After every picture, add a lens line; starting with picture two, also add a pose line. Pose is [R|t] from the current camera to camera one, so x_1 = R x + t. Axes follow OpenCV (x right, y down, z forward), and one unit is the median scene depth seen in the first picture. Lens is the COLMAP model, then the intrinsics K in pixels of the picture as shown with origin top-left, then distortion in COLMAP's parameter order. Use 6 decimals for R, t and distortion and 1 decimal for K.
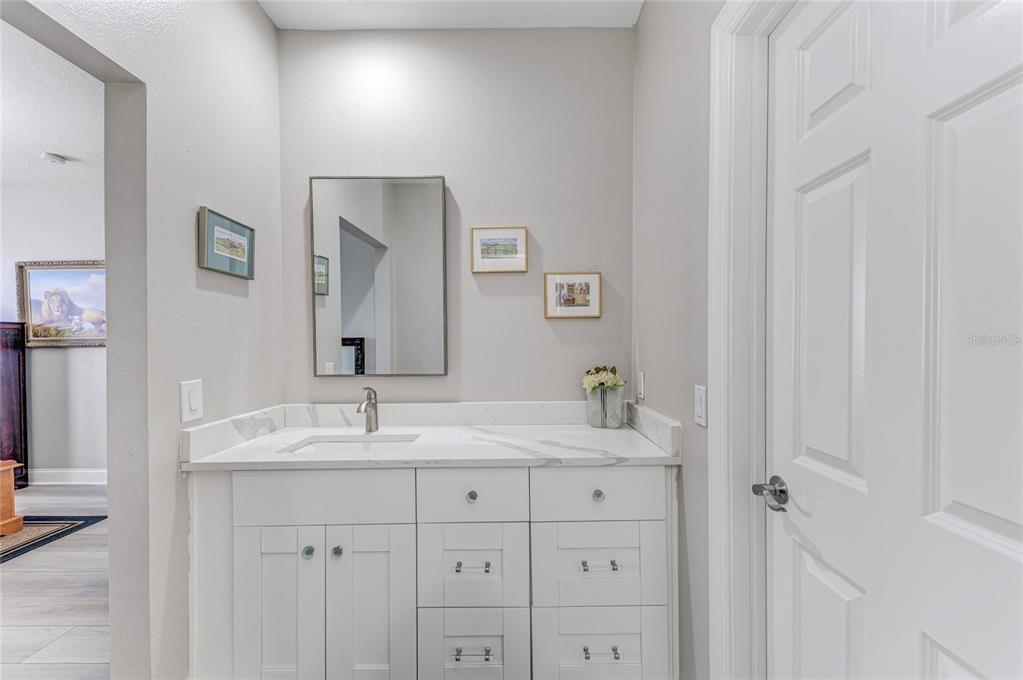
lens RADIAL K [[412.0, 0, 519.6], [0, 412.0, 339.9], [0, 0, 1]] dist [0.023147, 0.000096]
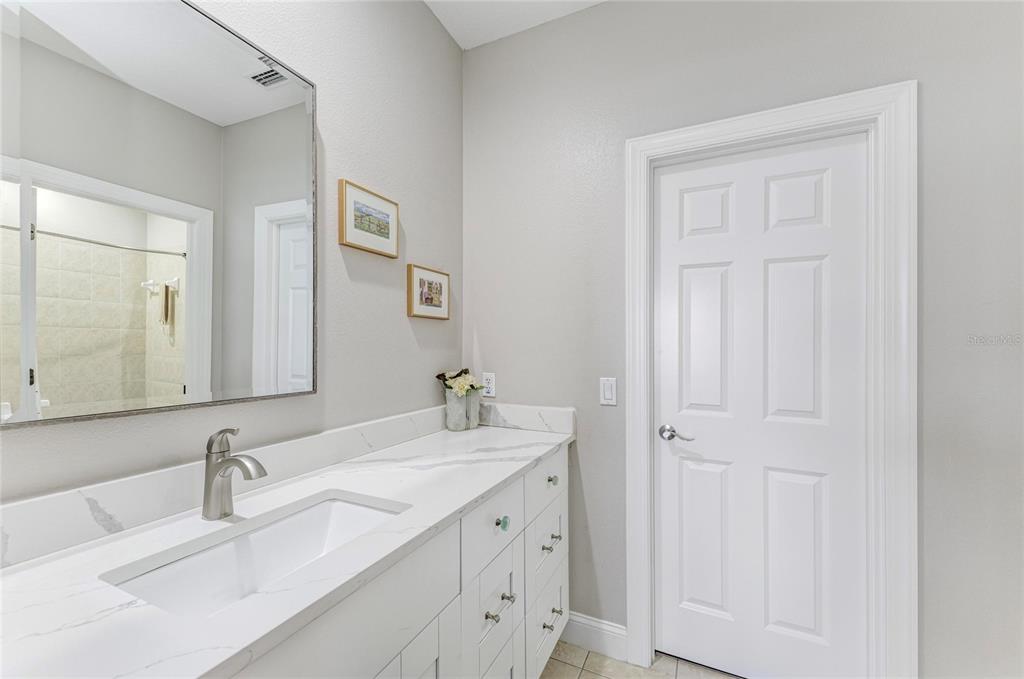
lens RADIAL K [[412.4, 0, 520.2], [0, 412.4, 339.4], [0, 0, 1]] dist [0.023147, 0.000096]
pose [[0.421214, 0.025480, 0.906603, -0.626570], [-0.018297, 0.999641, -0.019593, 0.007824], [-0.906777, -0.008335, 0.421529, 0.426703]]
